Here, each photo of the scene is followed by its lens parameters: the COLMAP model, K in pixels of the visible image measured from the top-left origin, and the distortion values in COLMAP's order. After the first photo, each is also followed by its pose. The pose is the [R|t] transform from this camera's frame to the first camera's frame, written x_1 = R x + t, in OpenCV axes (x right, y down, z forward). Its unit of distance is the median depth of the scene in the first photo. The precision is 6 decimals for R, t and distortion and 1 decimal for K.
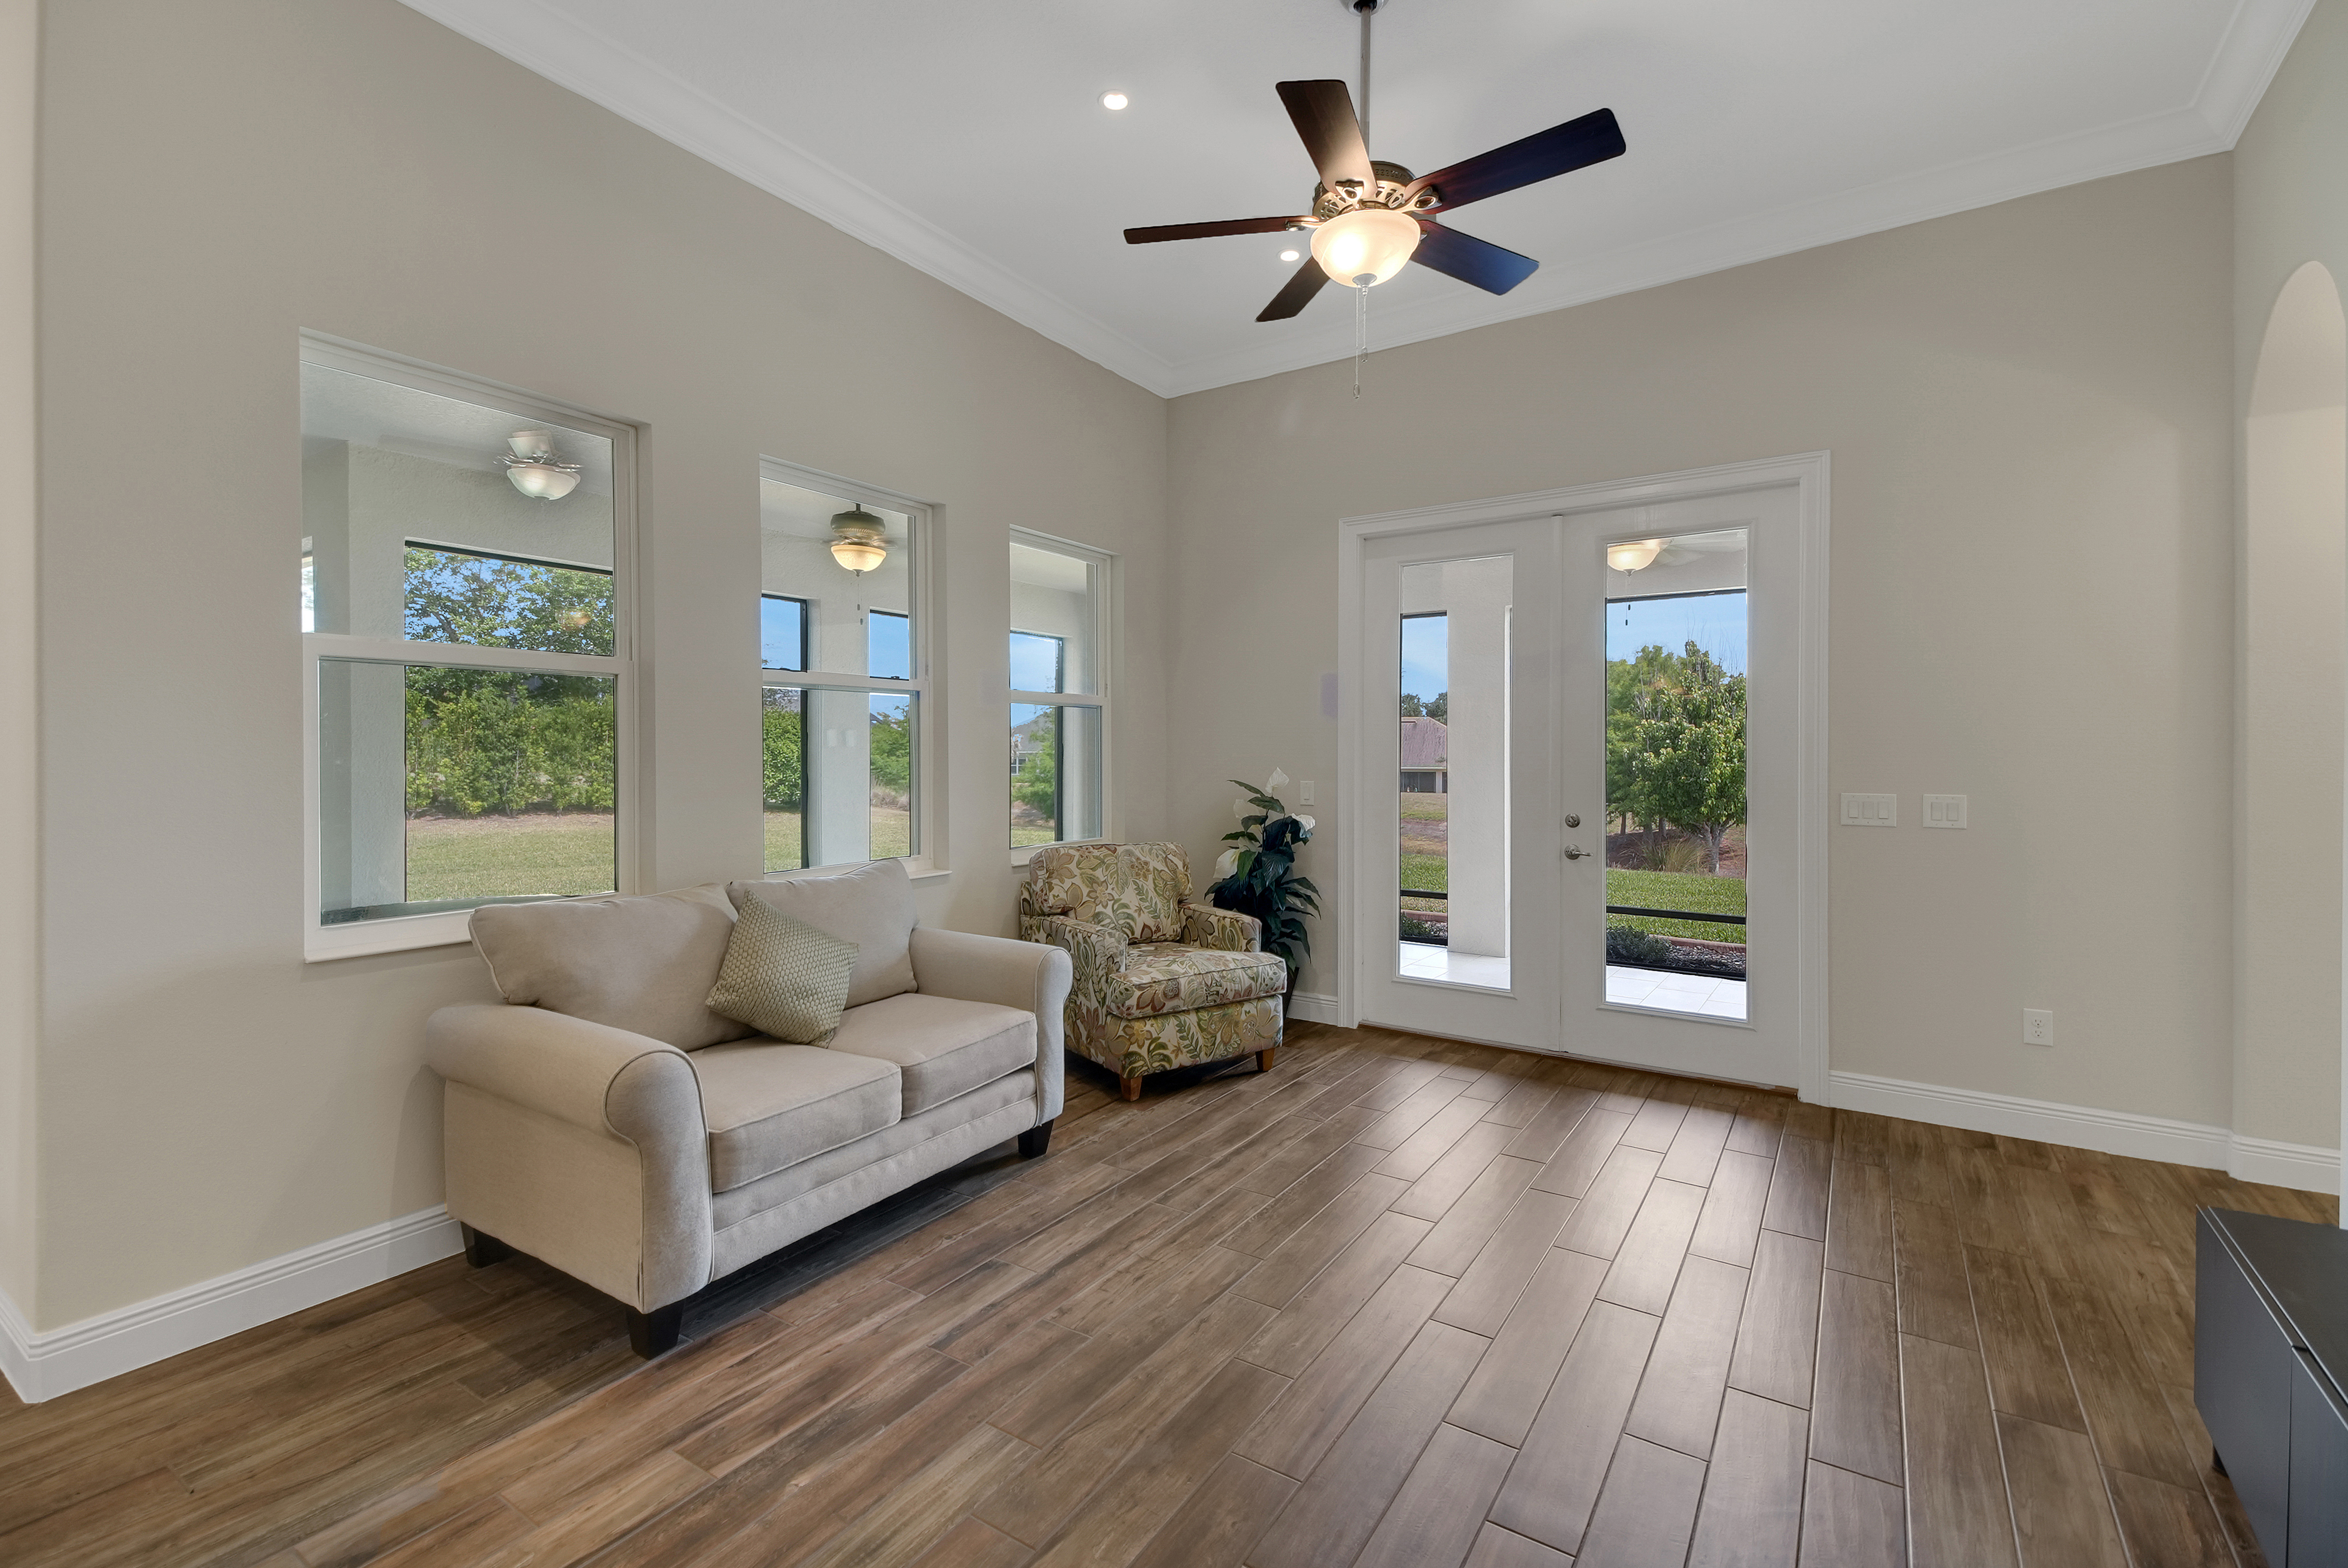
lens RADIAL K [[1028.0, 0, 1167.8], [0, 1028.0, 749.5], [0, 0, 1]] dist [0.044844, -0.022593]
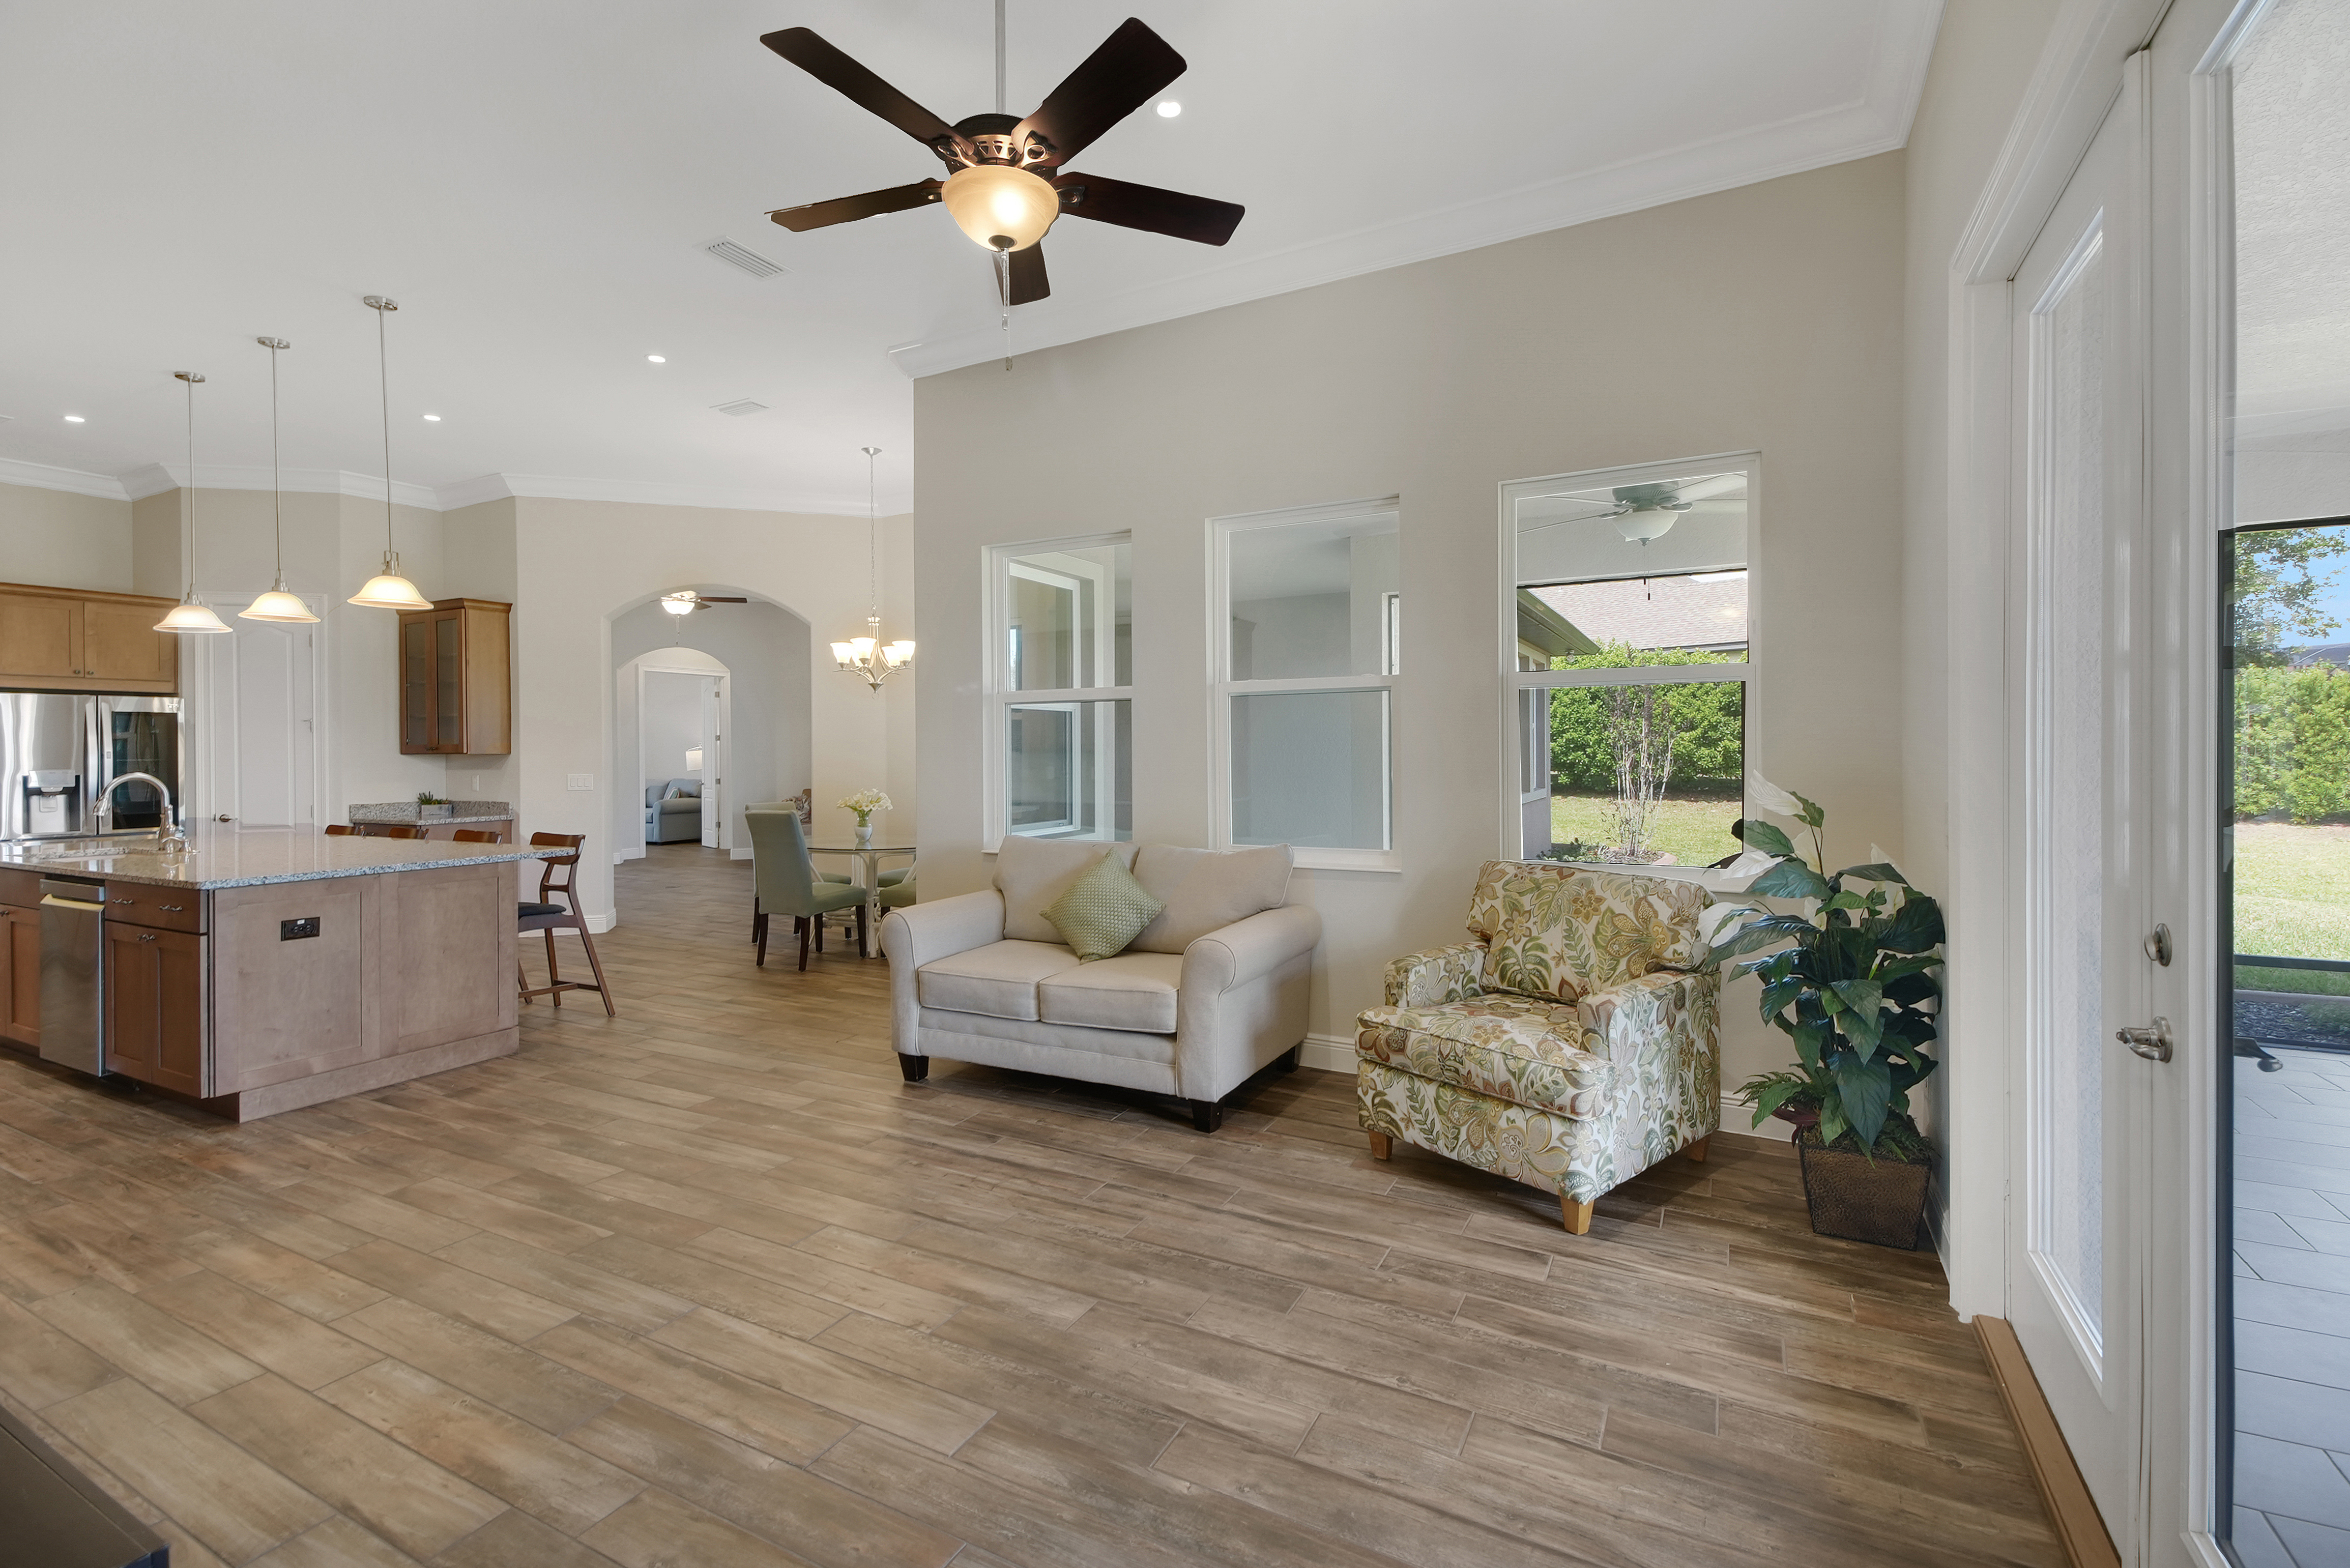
lens RADIAL K [[1038.4, 0, 1168.6], [0, 1038.4, 749.6], [0, 0, 1]] dist [0.050998, -0.022678]
pose [[0.103500, 0.001109, -0.994629, 0.798346], [0.009284, 0.999955, 0.002081, 0.000821], [0.994586, -0.009450, 0.103485, 0.737974]]
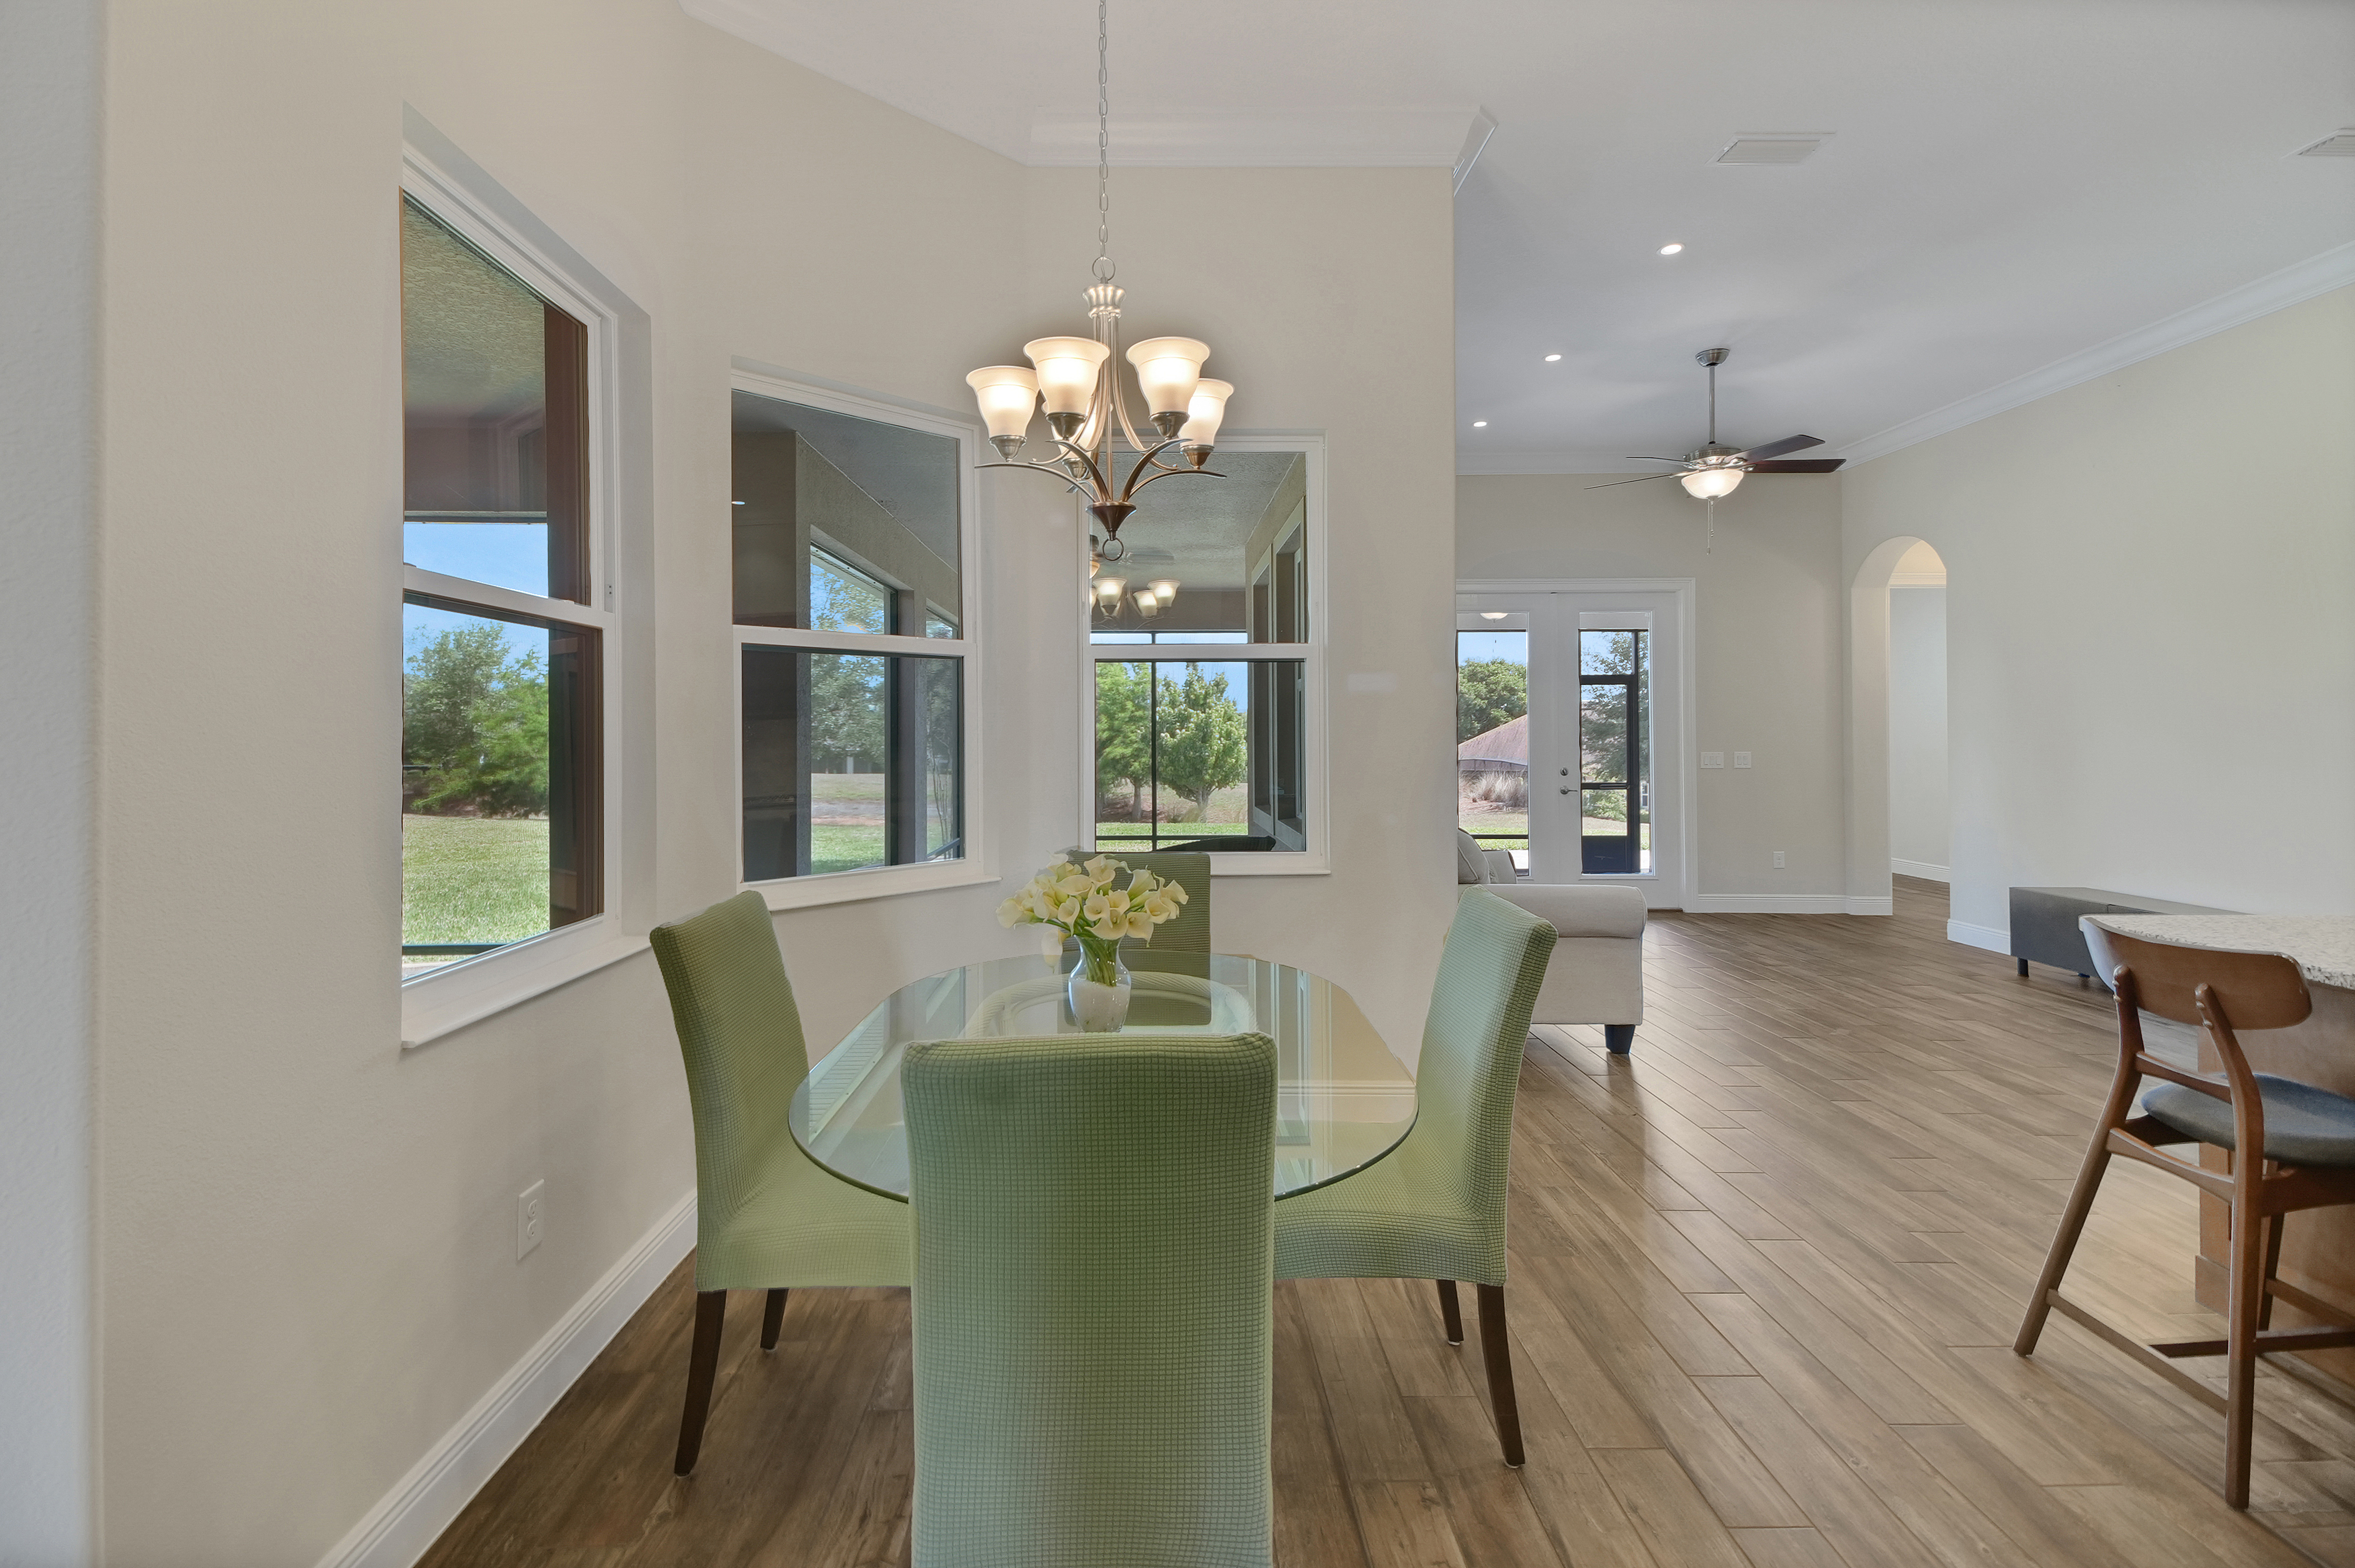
lens RADIAL K [[1026.9, 0, 1133.0], [0, 1026.9, 728.9], [0, 0, 1]] dist [0.042763, -0.021451]
pose [[0.833399, 0.001401, 0.552670, -1.316176], [-0.000485, 0.999998, -0.001804, 0.001705], [-0.552672, 0.001235, 0.833398, -0.037956]]
